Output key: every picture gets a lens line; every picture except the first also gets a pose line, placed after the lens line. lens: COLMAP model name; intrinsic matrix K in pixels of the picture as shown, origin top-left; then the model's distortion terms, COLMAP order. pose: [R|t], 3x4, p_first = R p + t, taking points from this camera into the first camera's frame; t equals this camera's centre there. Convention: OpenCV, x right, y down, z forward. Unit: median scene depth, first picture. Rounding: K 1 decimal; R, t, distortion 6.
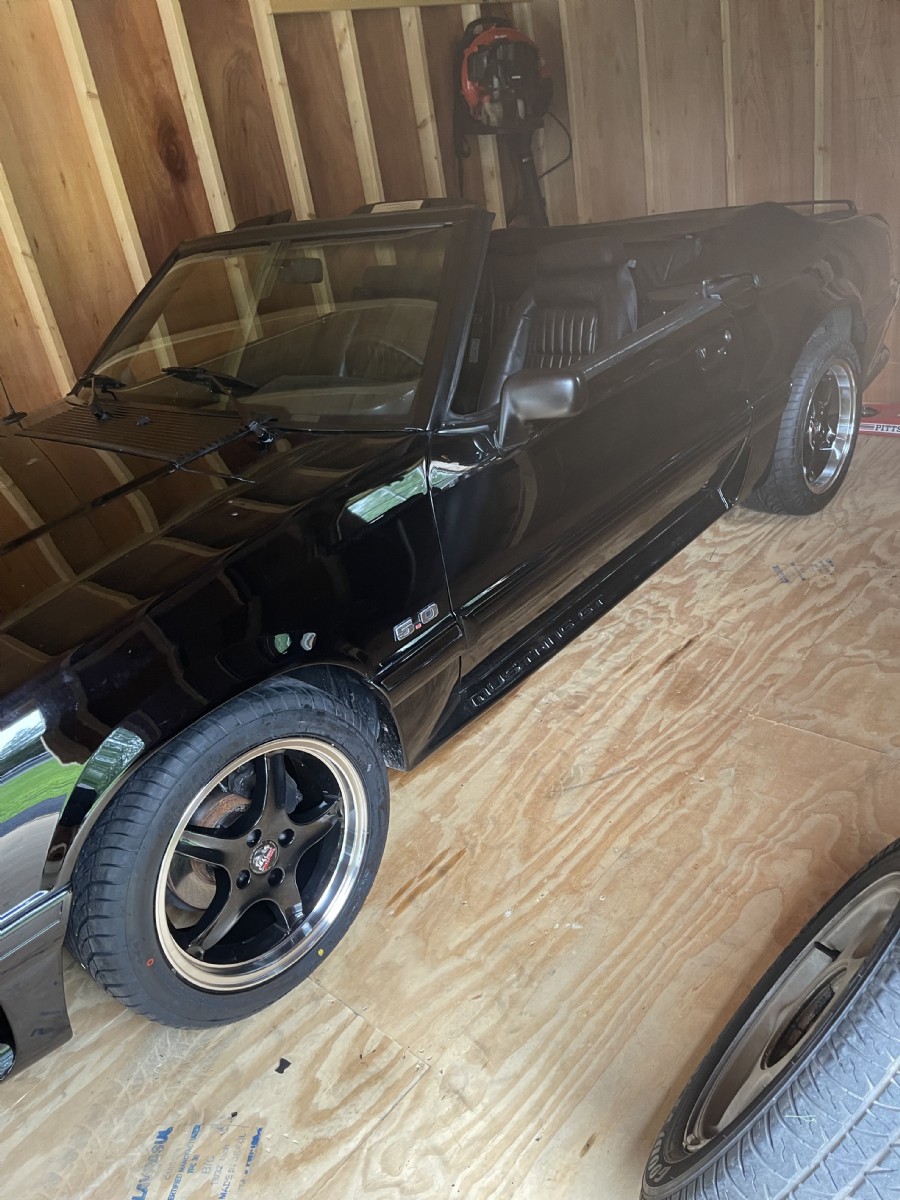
lens RADIAL K [[900.3, 0, 450.0], [0, 900.3, 600.0], [0, 0, 1]] dist [0.044931, -0.057330]
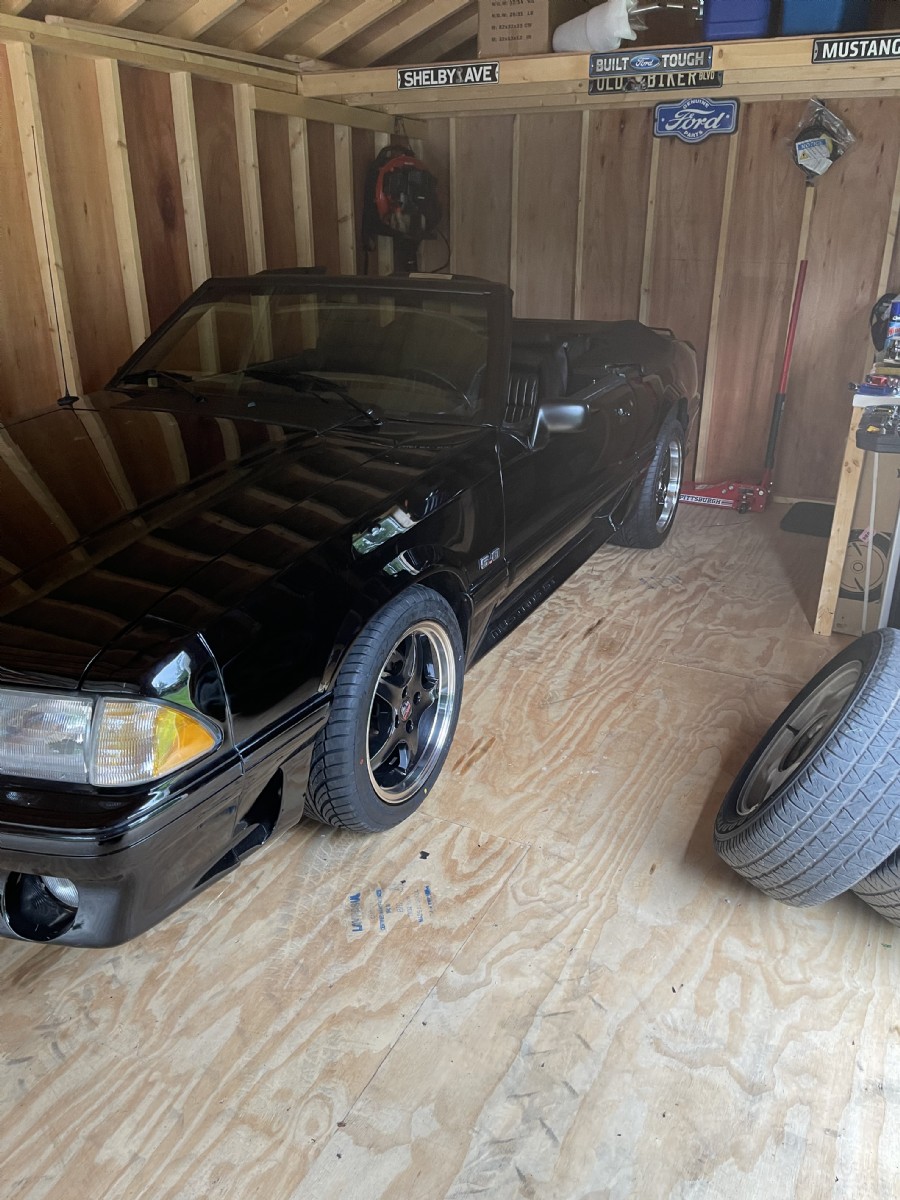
lens RADIAL K [[907.0, 0, 450.0], [0, 907.0, 600.0], [0, 0, 1]] dist [0.076626, -0.048701]
pose [[0.952607, 0.054070, 0.299360, -0.414283], [-0.020864, 0.993373, -0.113028, 0.200600], [-0.303487, 0.101426, 0.947422, -0.262046]]
